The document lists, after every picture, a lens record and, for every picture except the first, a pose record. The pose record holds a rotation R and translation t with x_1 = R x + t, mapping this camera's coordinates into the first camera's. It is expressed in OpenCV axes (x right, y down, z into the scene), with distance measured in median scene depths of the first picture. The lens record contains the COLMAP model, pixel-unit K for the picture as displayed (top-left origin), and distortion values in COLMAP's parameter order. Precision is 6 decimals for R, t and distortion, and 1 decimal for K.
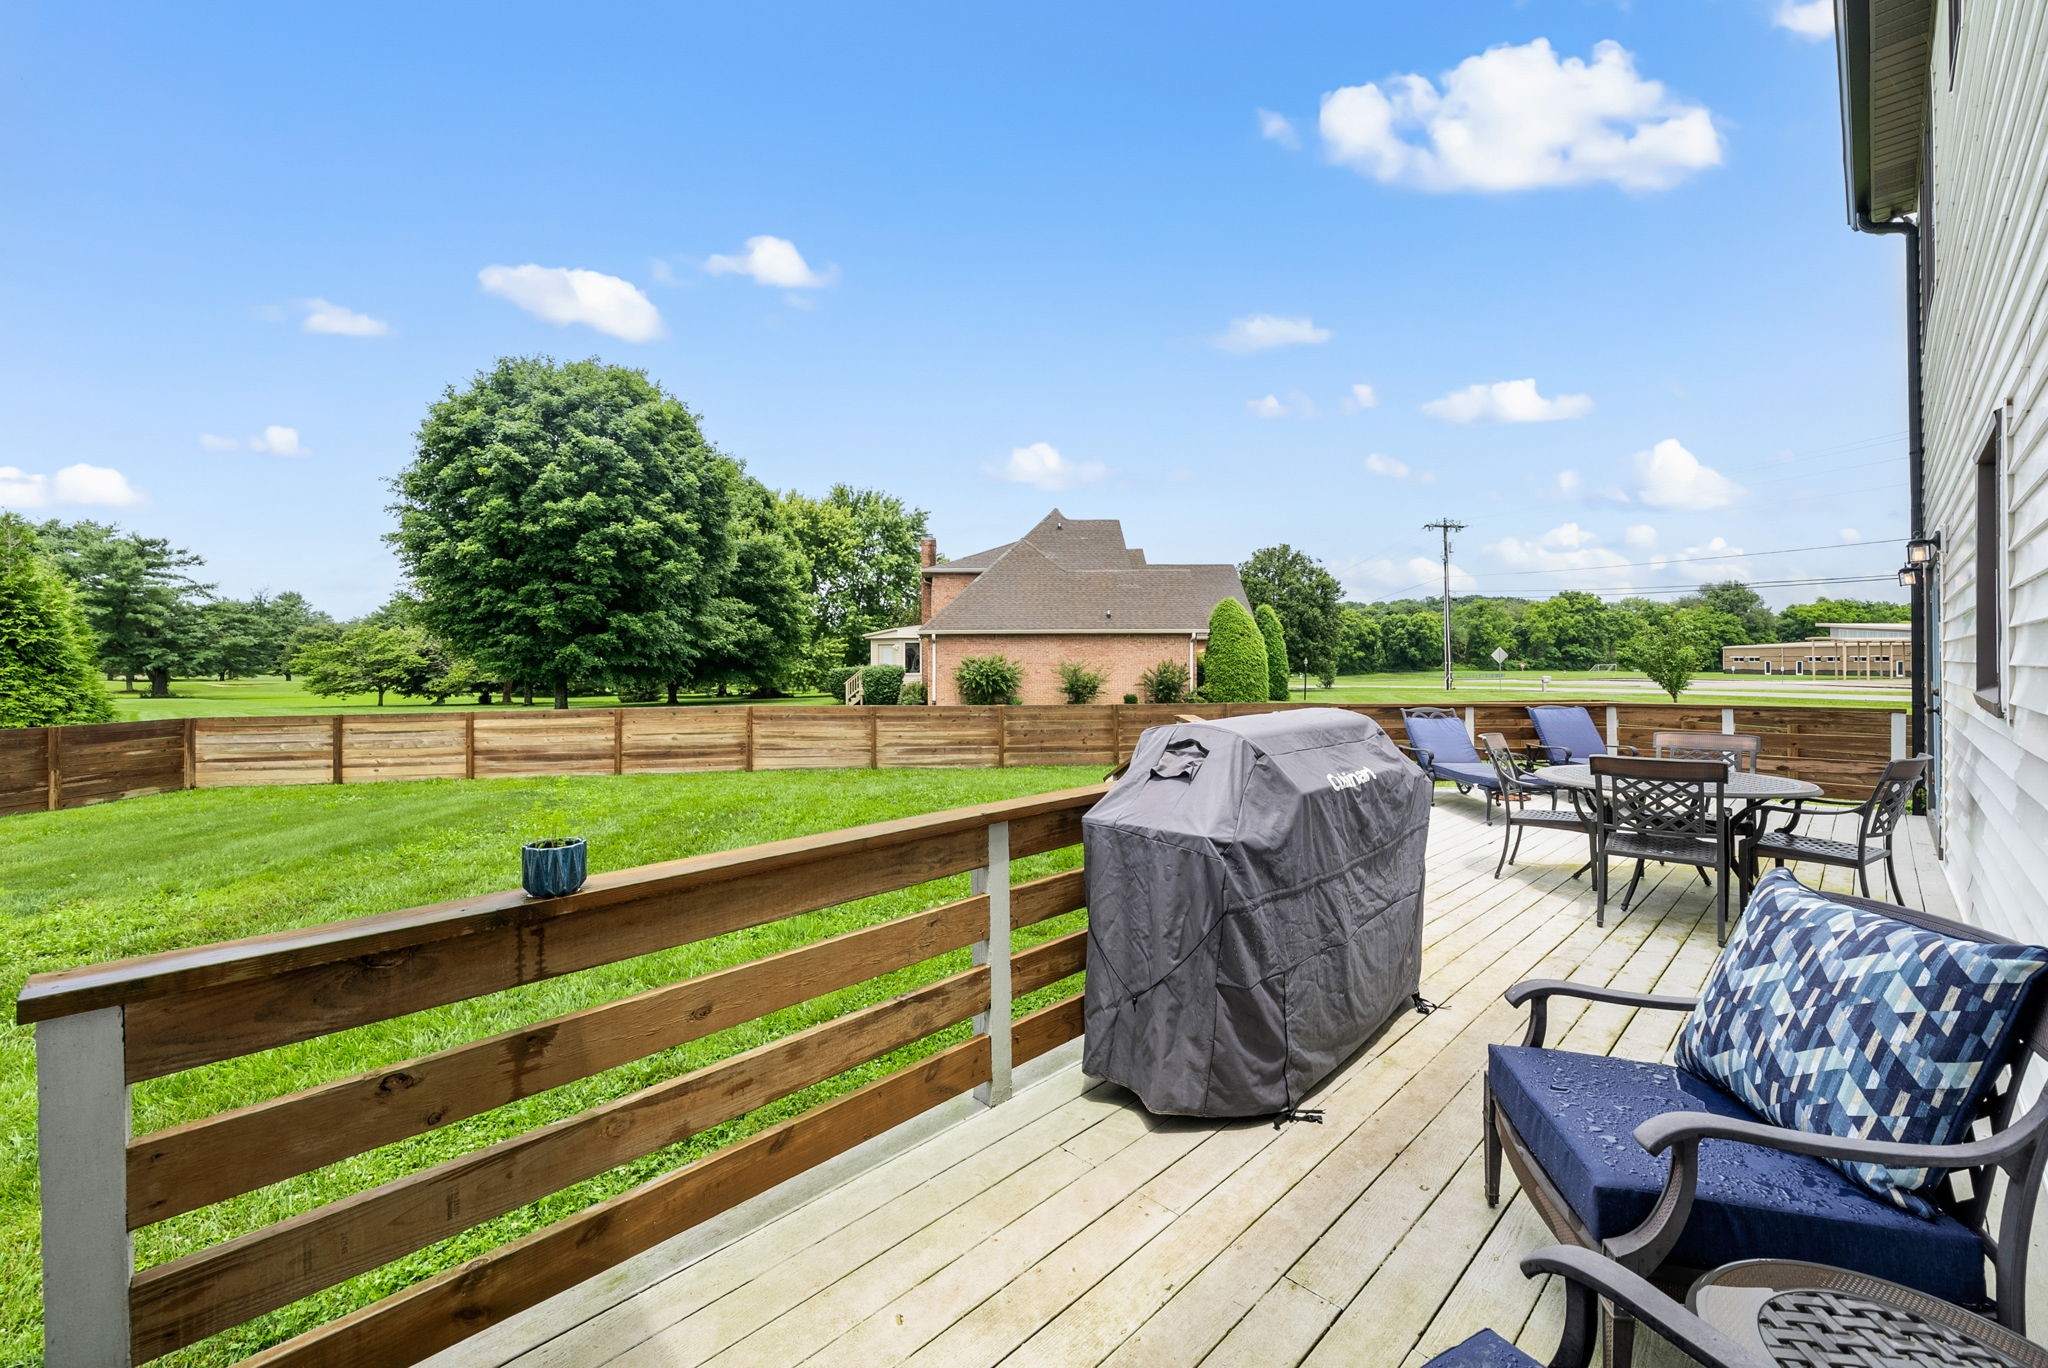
lens RADIAL K [[810.0, 0, 997.3], [0, 810.0, 682.8], [0, 0, 1]] dist [-0.000064, -0.000076]
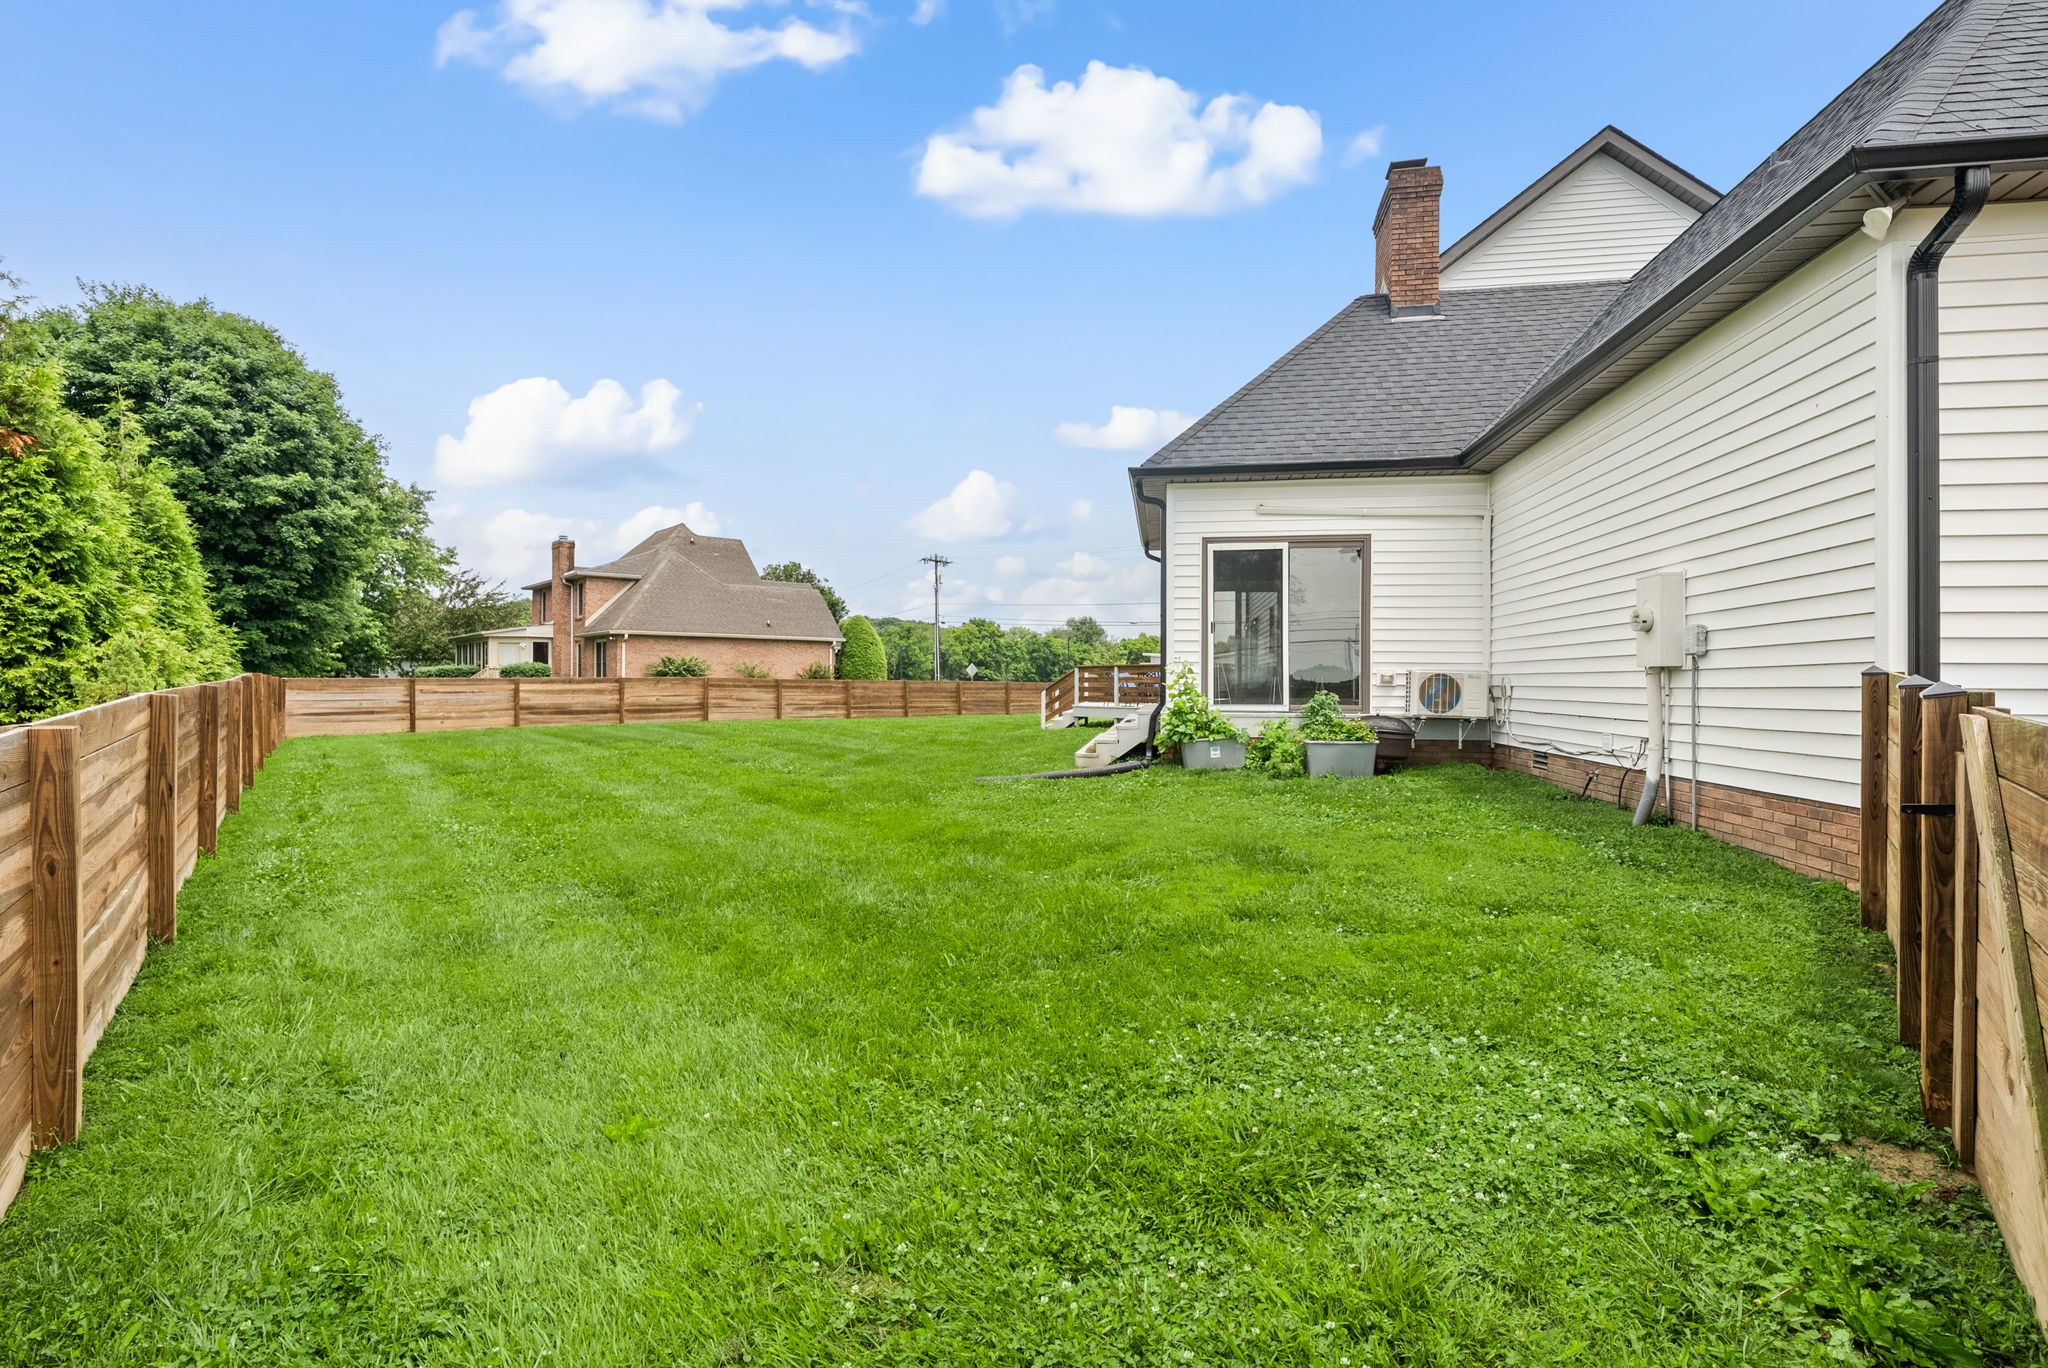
lens RADIAL K [[962.3, 0, 1024.0], [0, 962.3, 684.0], [0, 0, 1]] dist [-0.007865, -0.000491]
pose [[0.779230, 0.008609, 0.626679, -0.933406], [0.007467, 0.999707, -0.023018, 0.083756], [-0.626693, 0.022616, 0.778938, -0.713042]]
